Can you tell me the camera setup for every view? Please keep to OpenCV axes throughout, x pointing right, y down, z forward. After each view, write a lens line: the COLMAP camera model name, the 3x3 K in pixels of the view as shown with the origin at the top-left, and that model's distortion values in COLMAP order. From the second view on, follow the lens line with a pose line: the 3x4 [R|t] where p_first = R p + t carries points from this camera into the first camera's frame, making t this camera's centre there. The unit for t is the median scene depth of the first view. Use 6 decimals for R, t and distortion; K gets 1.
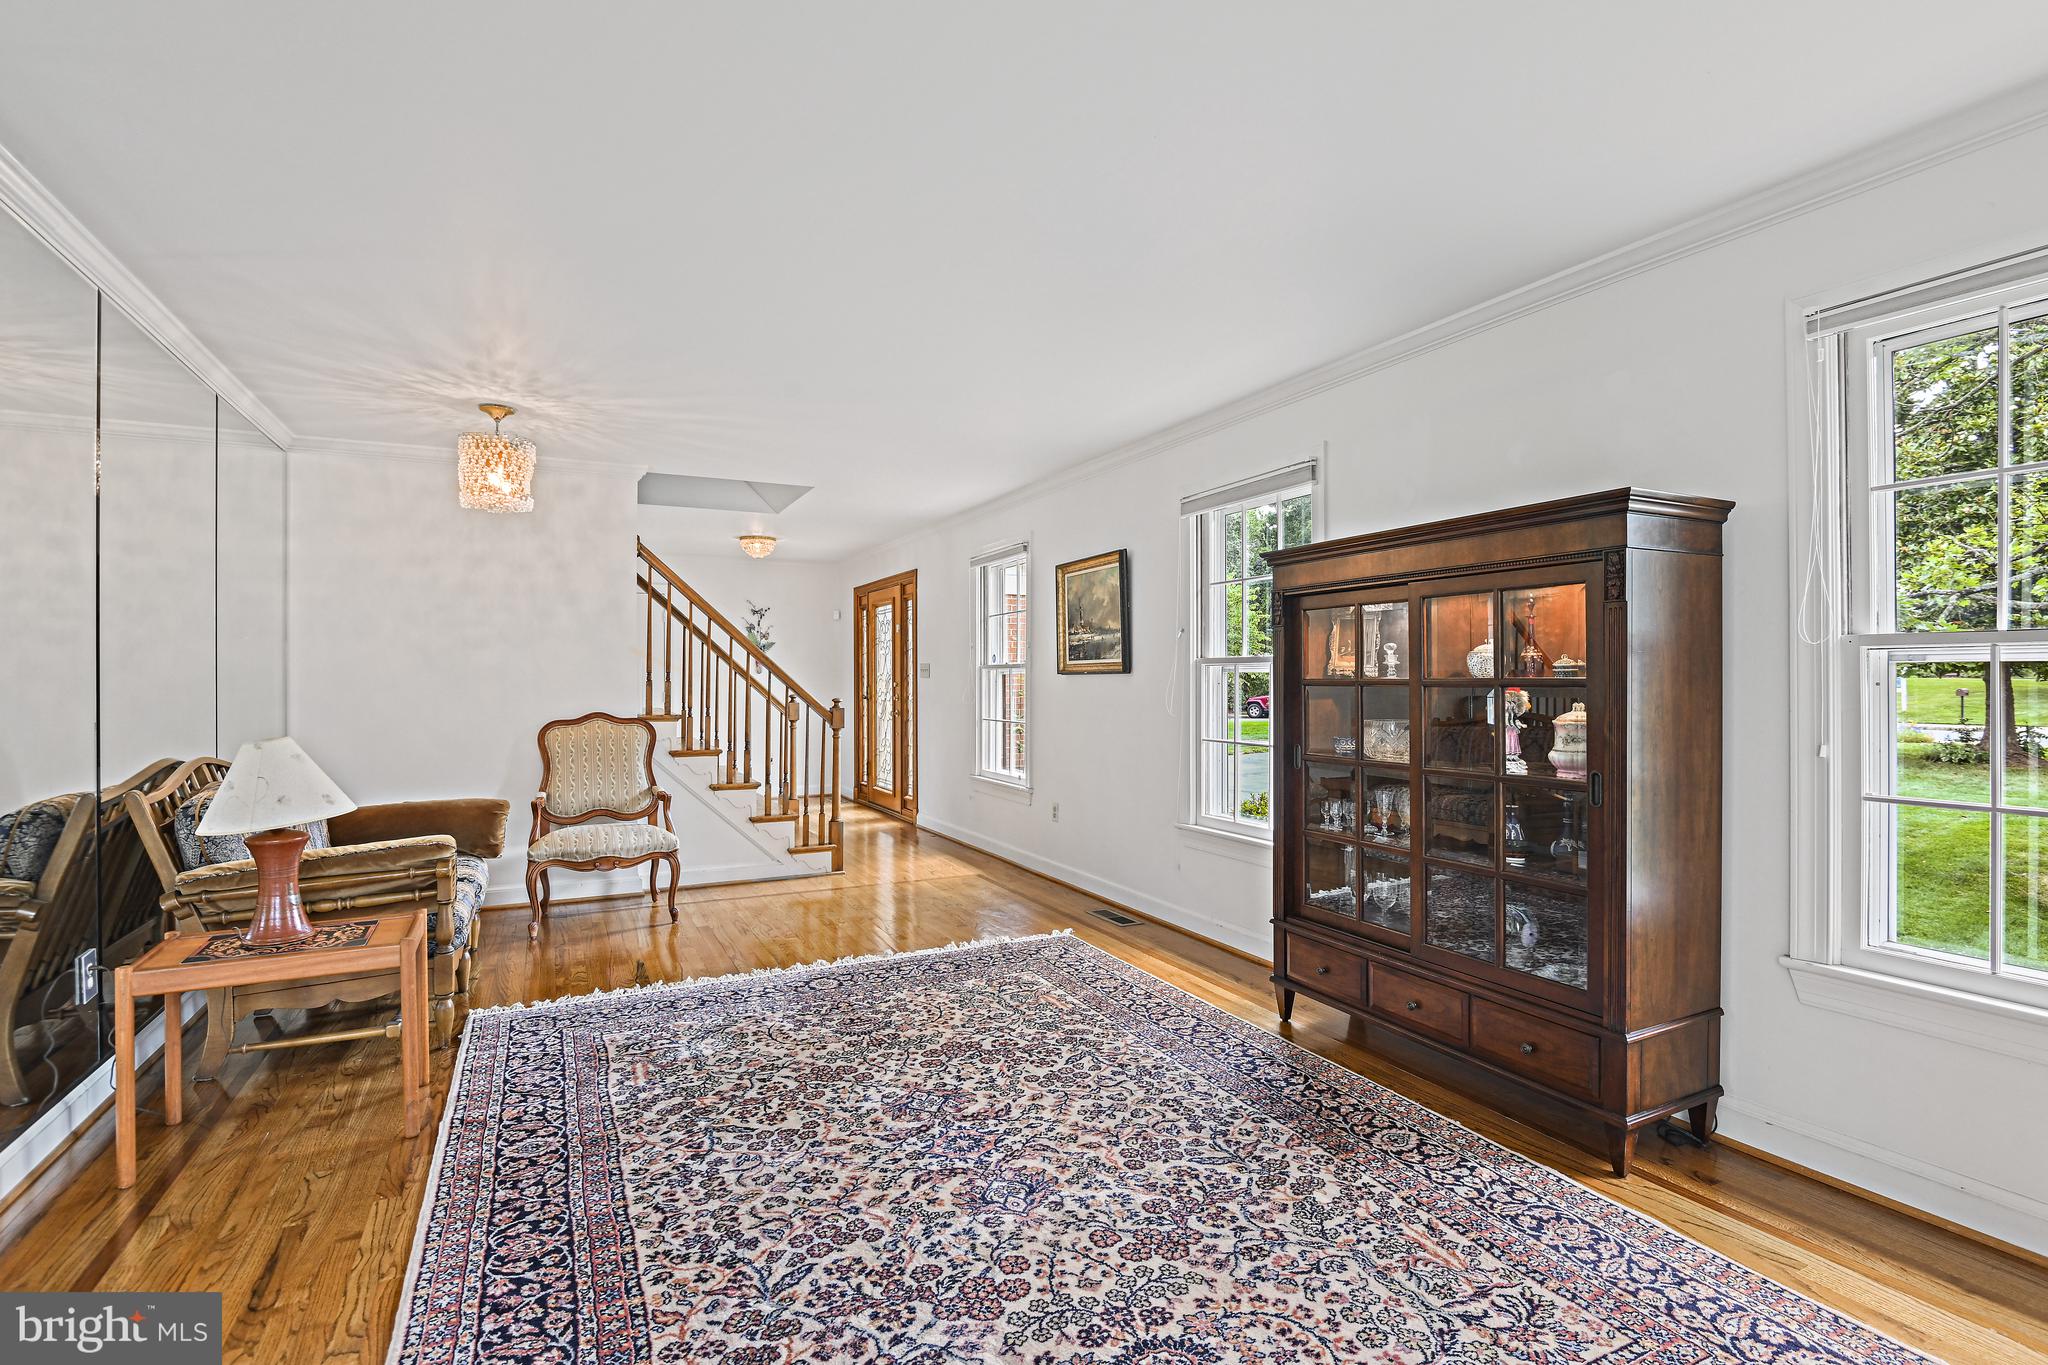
lens RADIAL K [[981.8, 0, 1026.9], [0, 981.8, 680.1], [0, 0, 1]] dist [-0.015966, -0.001973]
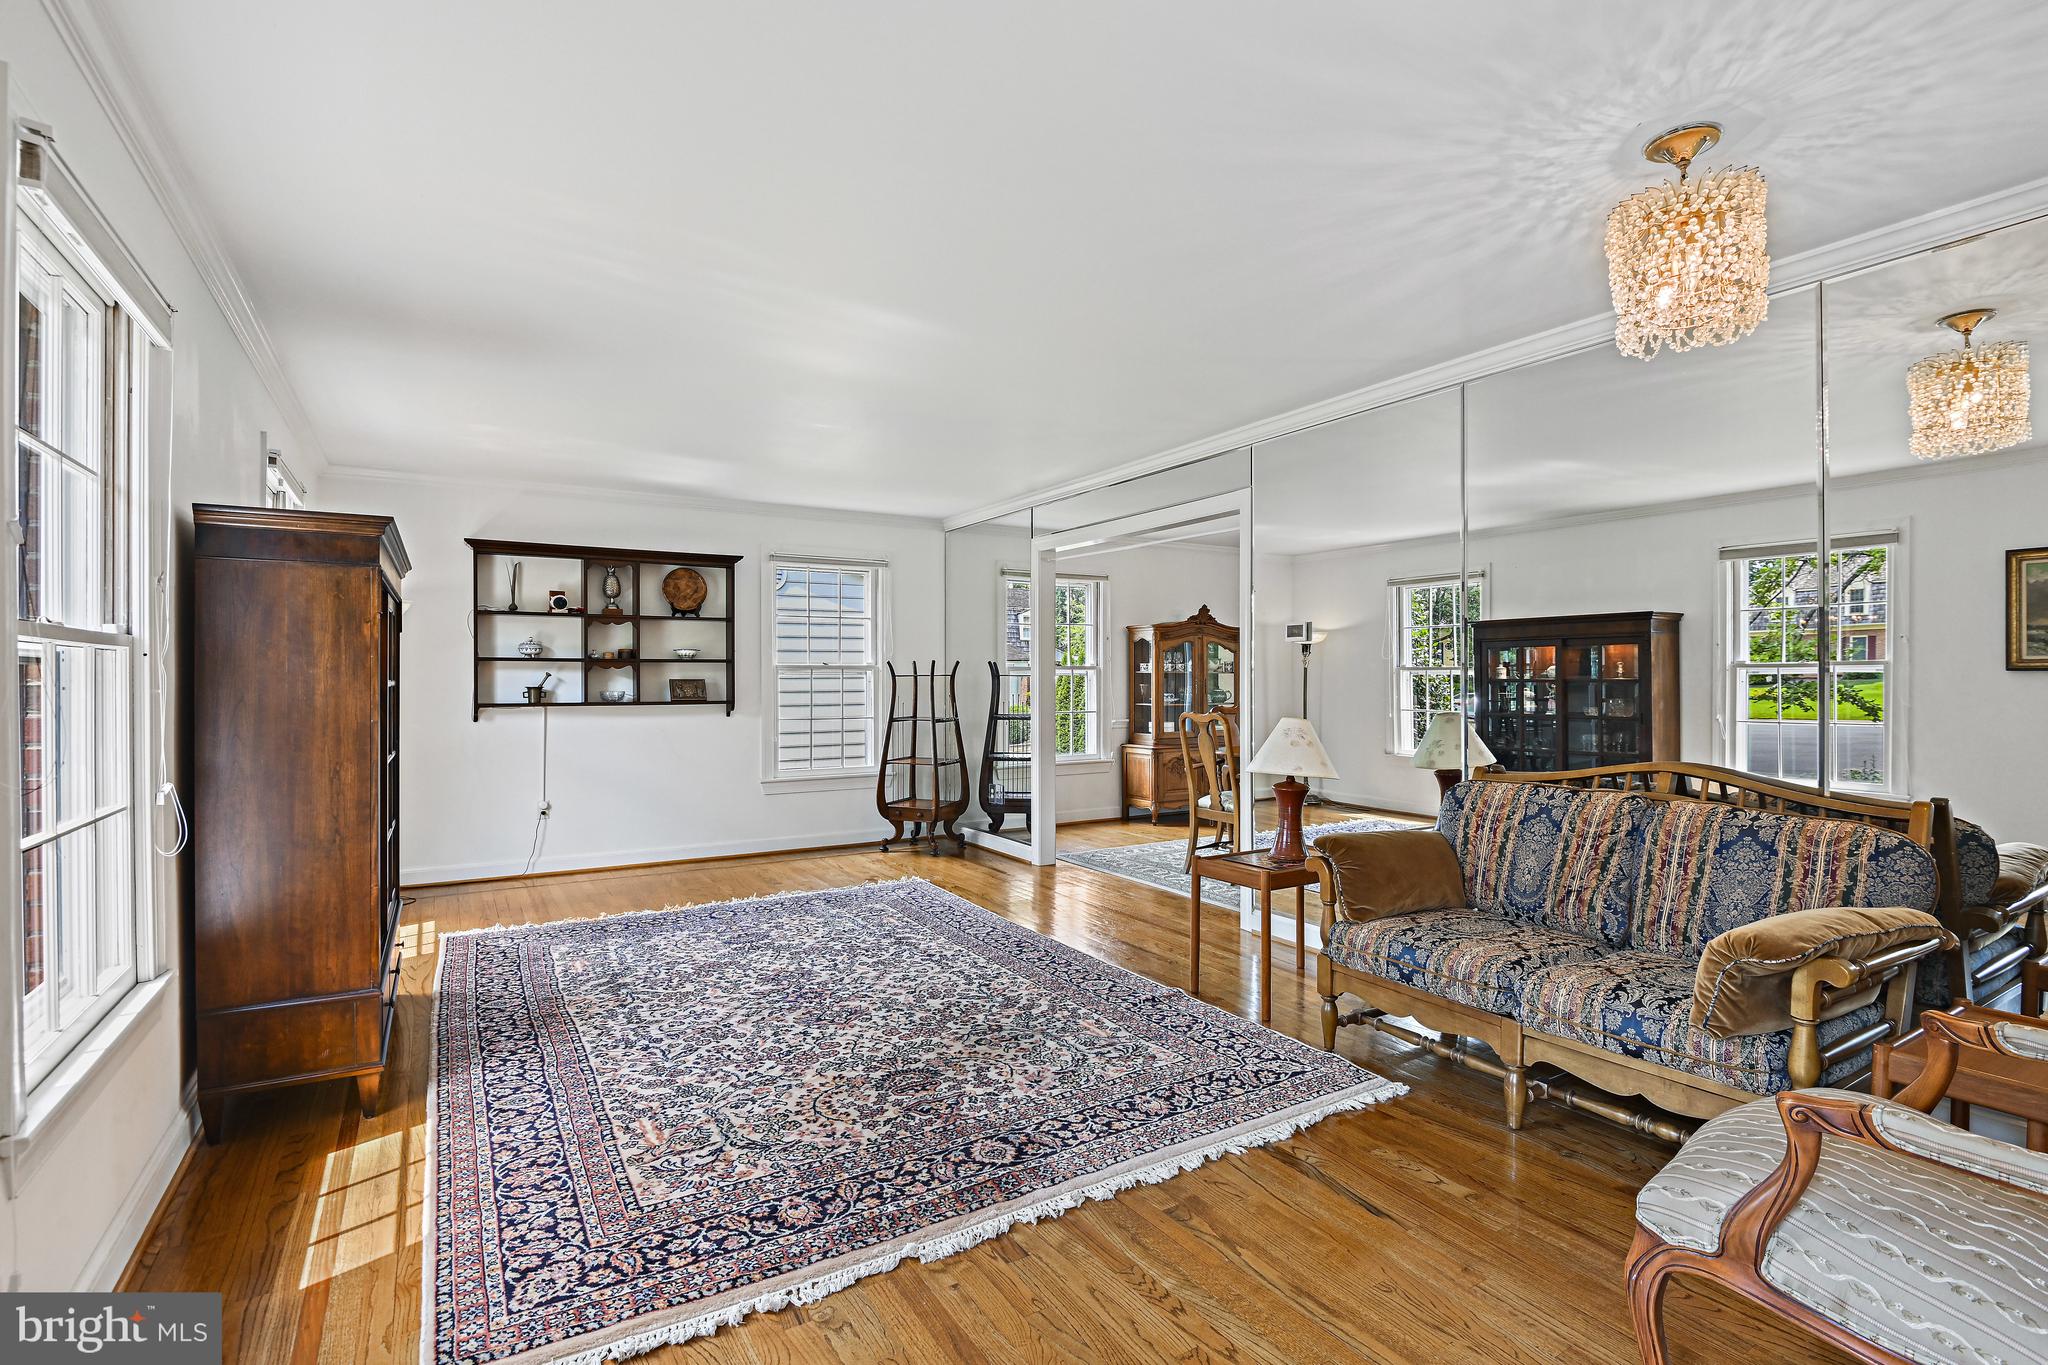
lens RADIAL K [[981.8, 0, 1022.2], [0, 981.8, 682.4], [0, 0, 1]] dist [-0.015966, -0.001973]
pose [[-0.996814, 0.003457, -0.079686, -0.229427], [0.003196, 0.999989, 0.003406, 0.000736], [0.079697, 0.003140, -0.996814, 2.139782]]
